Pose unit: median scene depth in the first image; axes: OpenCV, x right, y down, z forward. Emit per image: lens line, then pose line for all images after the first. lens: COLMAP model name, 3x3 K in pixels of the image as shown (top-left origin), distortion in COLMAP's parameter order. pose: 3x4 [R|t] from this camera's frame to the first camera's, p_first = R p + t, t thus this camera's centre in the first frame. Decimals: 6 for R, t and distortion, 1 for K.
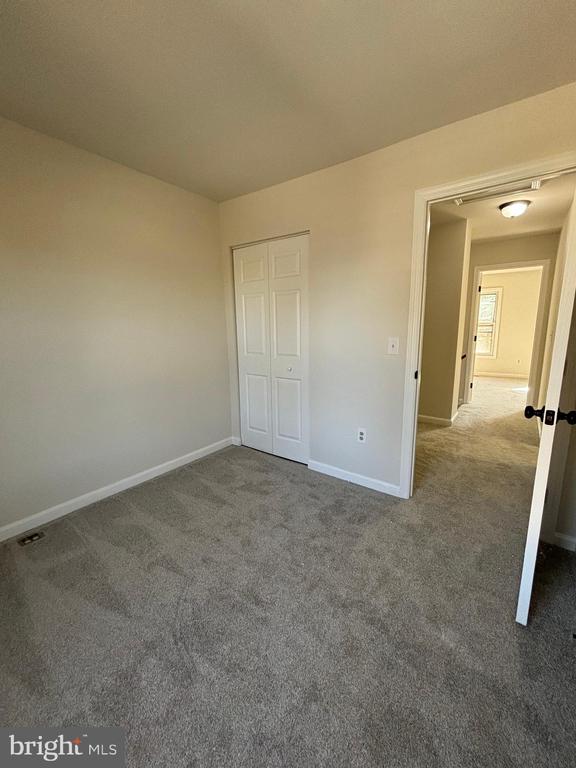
lens RADIAL K [[310.7, 0, 290.4], [0, 310.7, 382.1], [0, 0, 1]] dist [-0.000602, -0.000097]
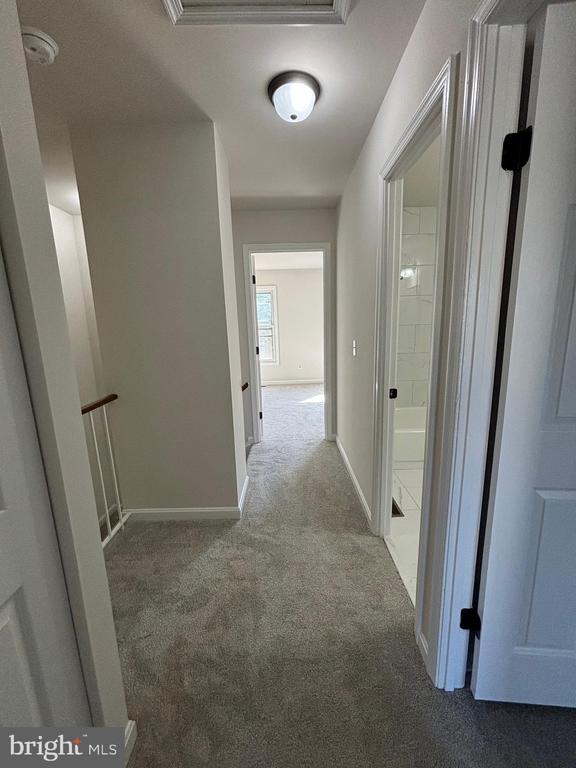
lens RADIAL K [[310.7, 0, 290.4], [0, 310.7, 382.1], [0, 0, 1]] dist [-0.000602, -0.000097]
pose [[0.800004, -0.121553, 0.587553, 0.317598], [0.123333, 0.991667, 0.037228, -0.115652], [-0.587182, 0.042682, 0.808329, 0.530294]]
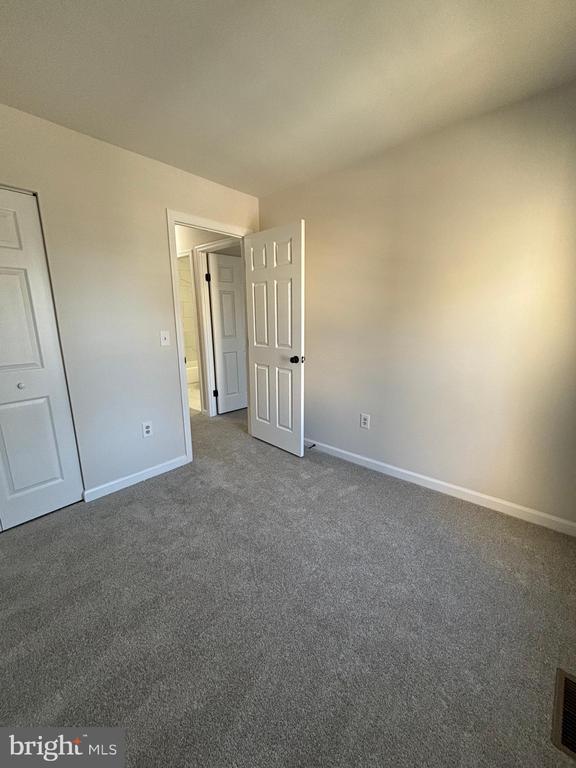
lens RADIAL K [[310.7, 0, 290.4], [0, 310.7, 382.1], [0, 0, 1]] dist [-0.000602, -0.000097]
pose [[0.092518, -0.203442, 0.974706, -0.467591], [0.188591, 0.964766, 0.183466, -0.051198], [-0.977688, 0.166846, 0.127626, 0.262103]]
